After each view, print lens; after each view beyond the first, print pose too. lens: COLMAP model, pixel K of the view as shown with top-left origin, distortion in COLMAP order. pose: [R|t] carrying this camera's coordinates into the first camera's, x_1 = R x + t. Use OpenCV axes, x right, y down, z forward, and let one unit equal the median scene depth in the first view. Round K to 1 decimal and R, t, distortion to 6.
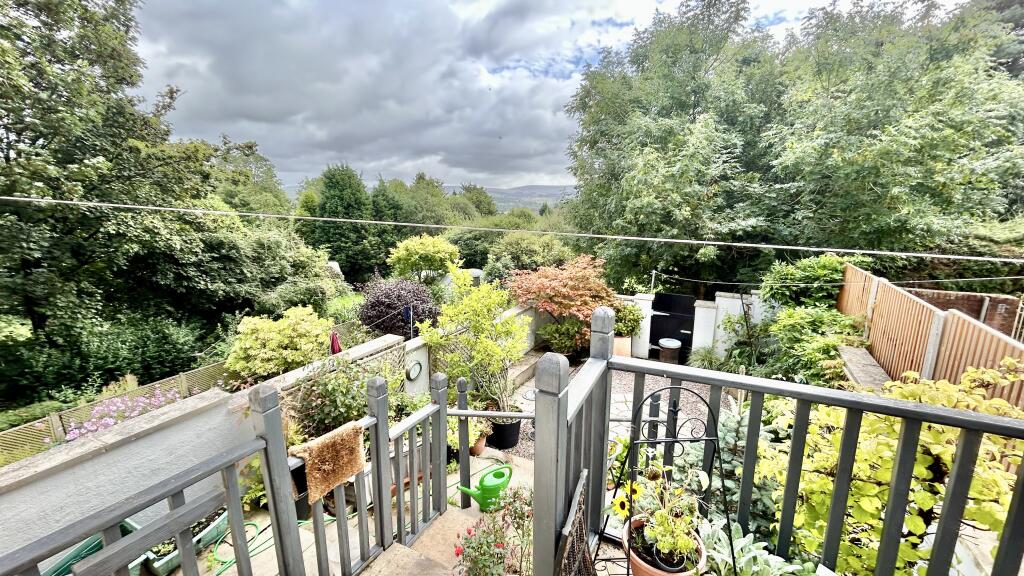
lens RADIAL K [[414.9, 0, 512.0], [0, 414.9, 288.0], [0, 0, 1]] dist [0.000693, 0.000039]
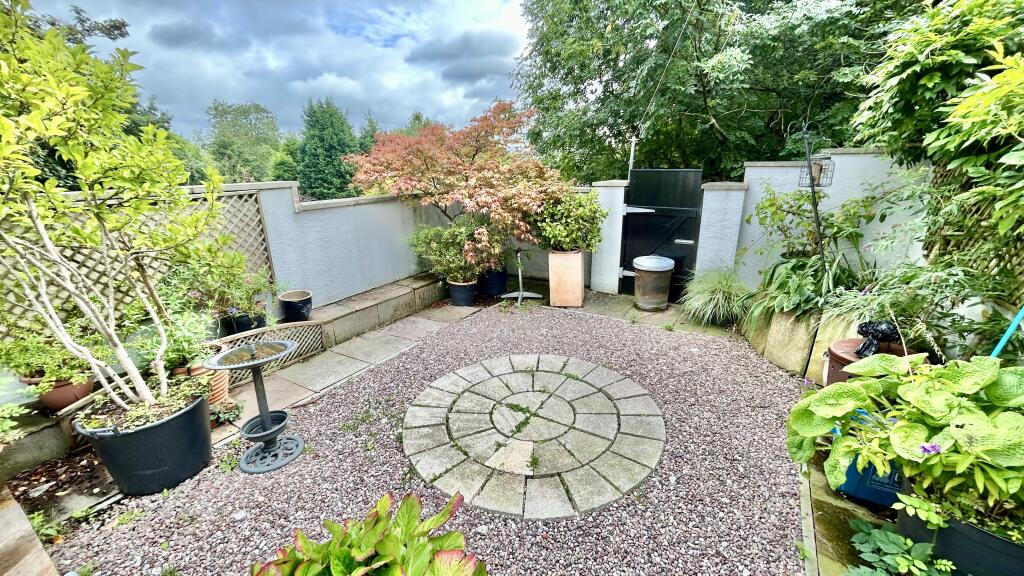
lens RADIAL K [[414.9, 0, 512.0], [0, 414.9, 288.0], [0, 0, 1]] dist [0.000693, 0.000039]
pose [[0.998390, 0.001998, -0.056686, 0.213578], [0.003129, 0.995918, 0.090211, 0.108414], [0.056635, -0.090243, 0.994308, 0.425238]]
